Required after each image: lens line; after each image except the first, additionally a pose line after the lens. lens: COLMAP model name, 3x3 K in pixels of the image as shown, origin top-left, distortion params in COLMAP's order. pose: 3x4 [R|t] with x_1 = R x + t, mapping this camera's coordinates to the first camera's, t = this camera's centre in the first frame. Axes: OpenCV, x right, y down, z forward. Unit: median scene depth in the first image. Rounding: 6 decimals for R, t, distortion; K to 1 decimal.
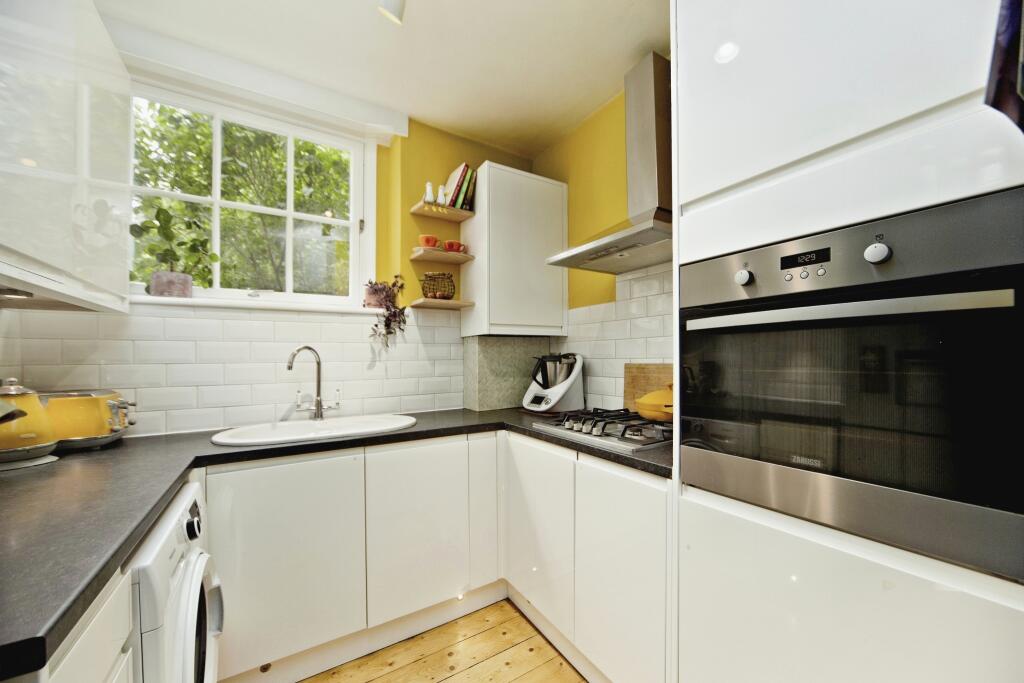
lens RADIAL K [[381.2, 0, 514.4], [0, 381.2, 357.8], [0, 0, 1]] dist [-0.001707, 0.000098]
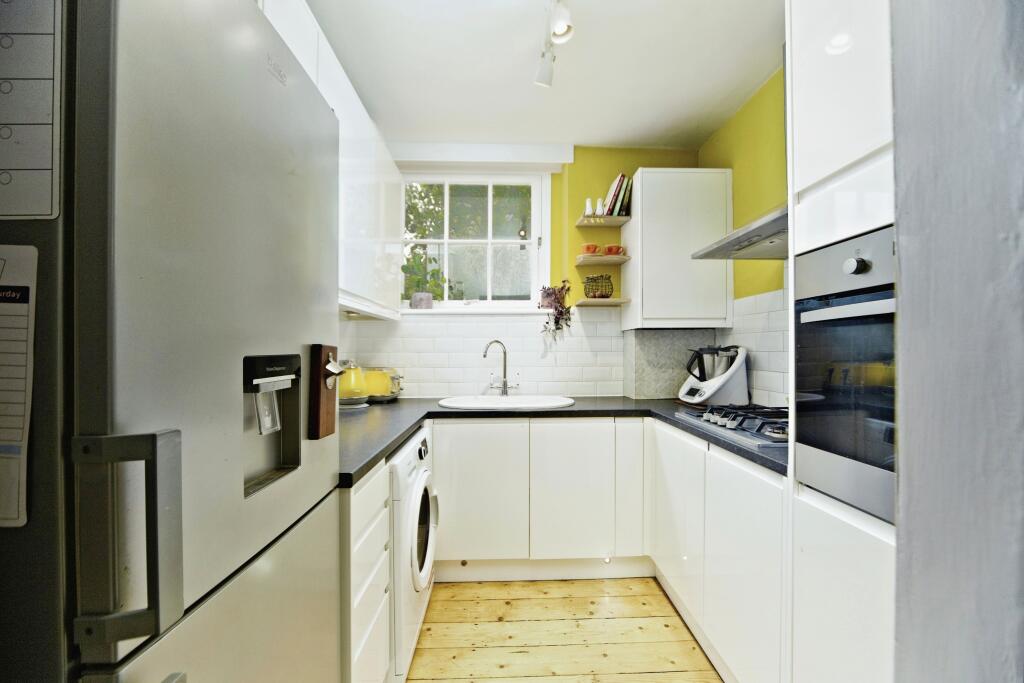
lens RADIAL K [[372.9, 0, 513.3], [0, 372.9, 346.9], [0, 0, 1]] dist [0.013390, 0.000030]
pose [[0.862058, 0.003110, -0.506800, 0.157113], [-0.005896, 0.999975, -0.003891, -0.002183], [0.506775, 0.006342, 0.862055, -0.095361]]
